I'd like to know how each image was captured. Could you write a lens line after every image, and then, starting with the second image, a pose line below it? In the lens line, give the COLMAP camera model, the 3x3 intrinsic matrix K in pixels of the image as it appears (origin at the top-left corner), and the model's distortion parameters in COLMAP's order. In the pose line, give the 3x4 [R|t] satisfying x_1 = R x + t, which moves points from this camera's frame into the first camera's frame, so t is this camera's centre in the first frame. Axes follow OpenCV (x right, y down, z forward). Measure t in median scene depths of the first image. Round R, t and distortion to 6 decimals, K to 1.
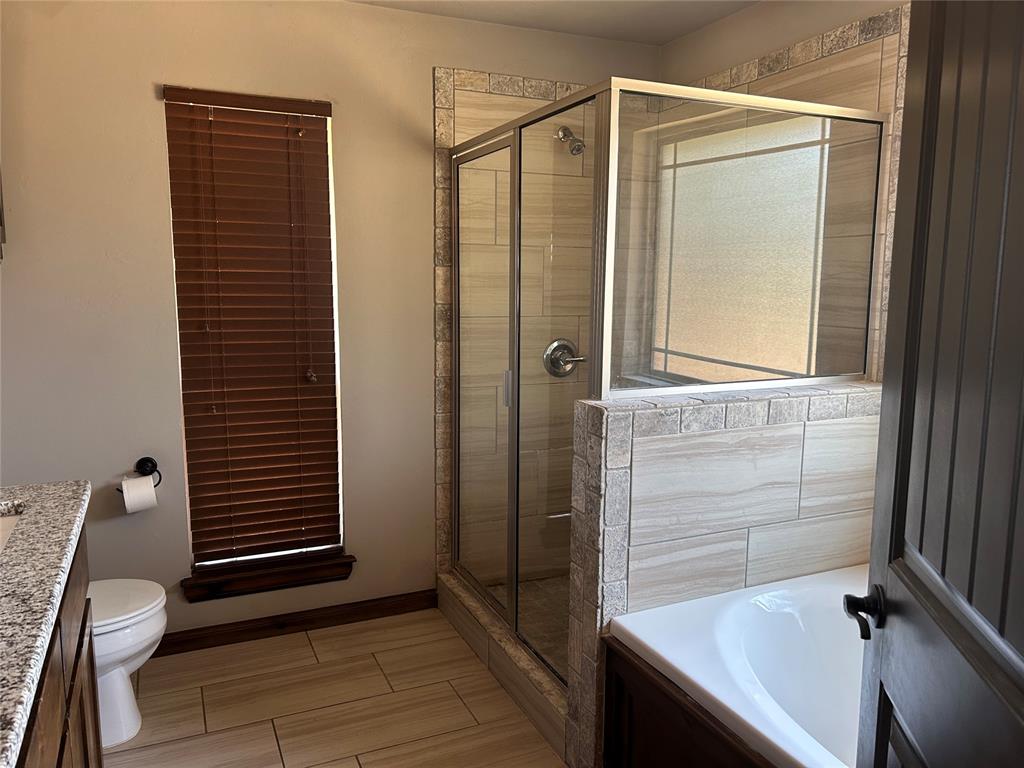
lens RADIAL K [[778.1, 0, 510.4], [0, 778.1, 383.9], [0, 0, 1]] dist [0.052883, -0.041916]
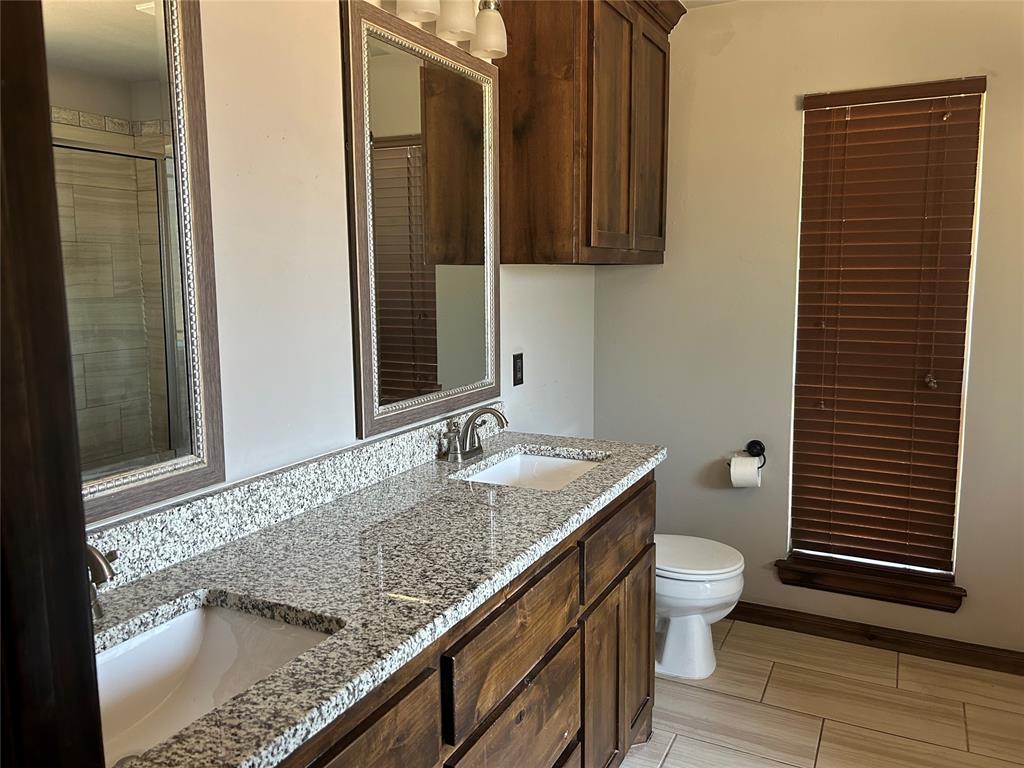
lens RADIAL K [[778.1, 0, 513.3], [0, 778.1, 382.5], [0, 0, 1]] dist [0.052883, -0.041916]
pose [[0.632448, 0.097965, -0.768383, 0.150344], [-0.094455, 0.994321, 0.049026, -0.008444], [0.768823, 0.041571, 0.638109, 0.034472]]
